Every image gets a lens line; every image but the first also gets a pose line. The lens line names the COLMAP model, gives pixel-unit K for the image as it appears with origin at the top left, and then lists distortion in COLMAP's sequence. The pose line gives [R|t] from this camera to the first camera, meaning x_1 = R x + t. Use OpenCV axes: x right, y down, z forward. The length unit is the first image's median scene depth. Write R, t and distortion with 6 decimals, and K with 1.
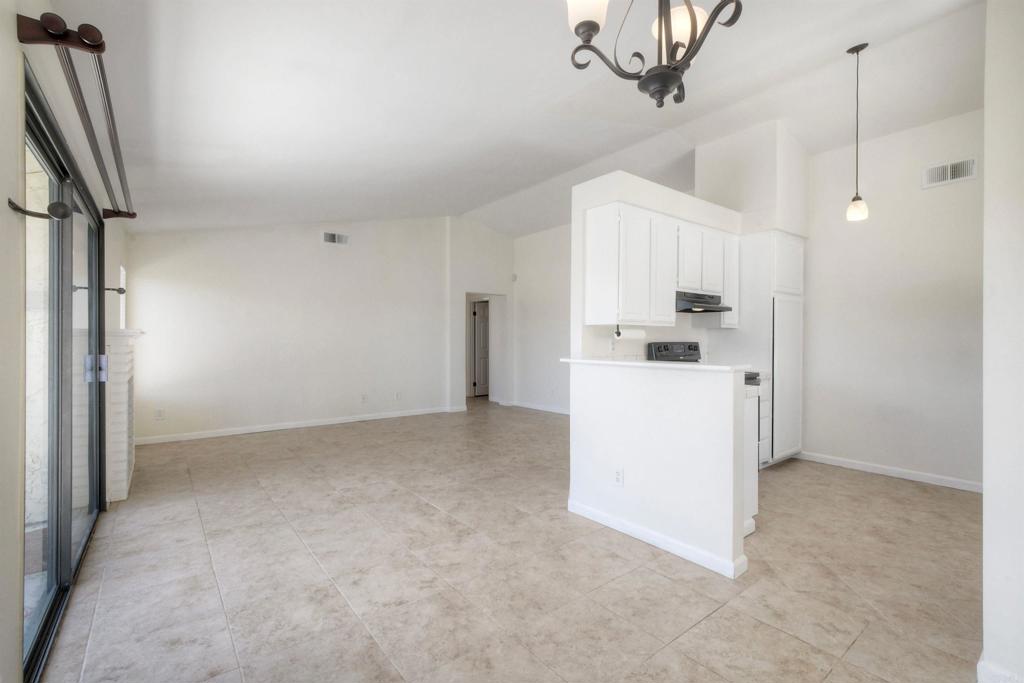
lens RADIAL K [[456.7, 0, 520.7], [0, 456.7, 342.6], [0, 0, 1]] dist [0.007764, -0.002097]
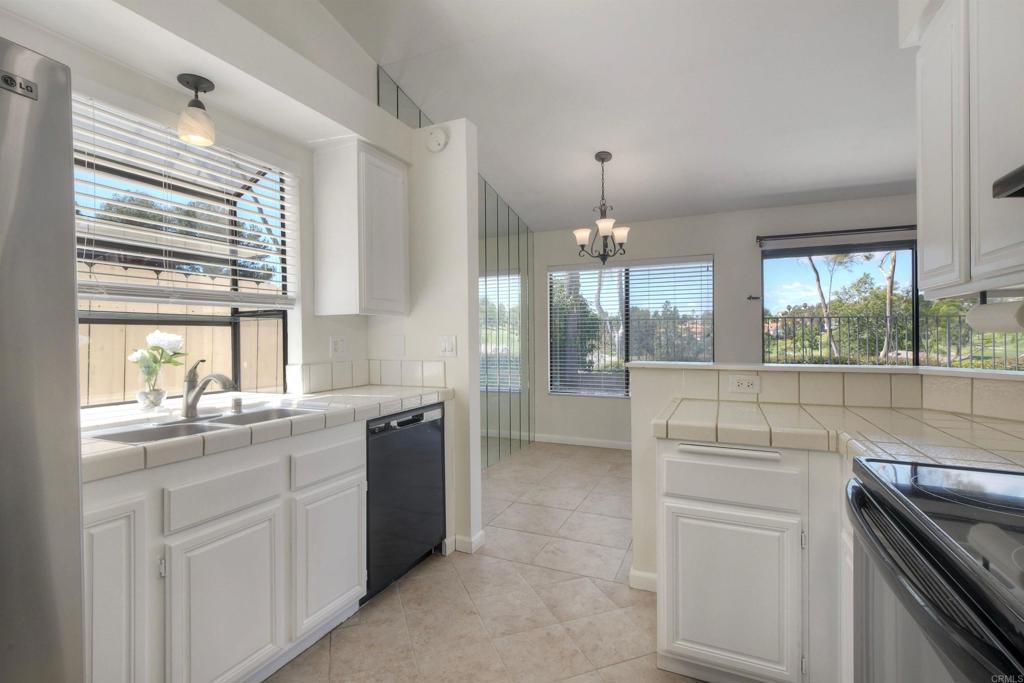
lens RADIAL K [[456.7, 0, 514.6], [0, 456.7, 335.9], [0, 0, 1]] dist [0.007764, -0.002097]
pose [[-0.891616, 0.001685, -0.452788, 0.745833], [0.000386, 0.999996, 0.002961, -0.004448], [0.452791, 0.002466, -0.891613, 1.146937]]
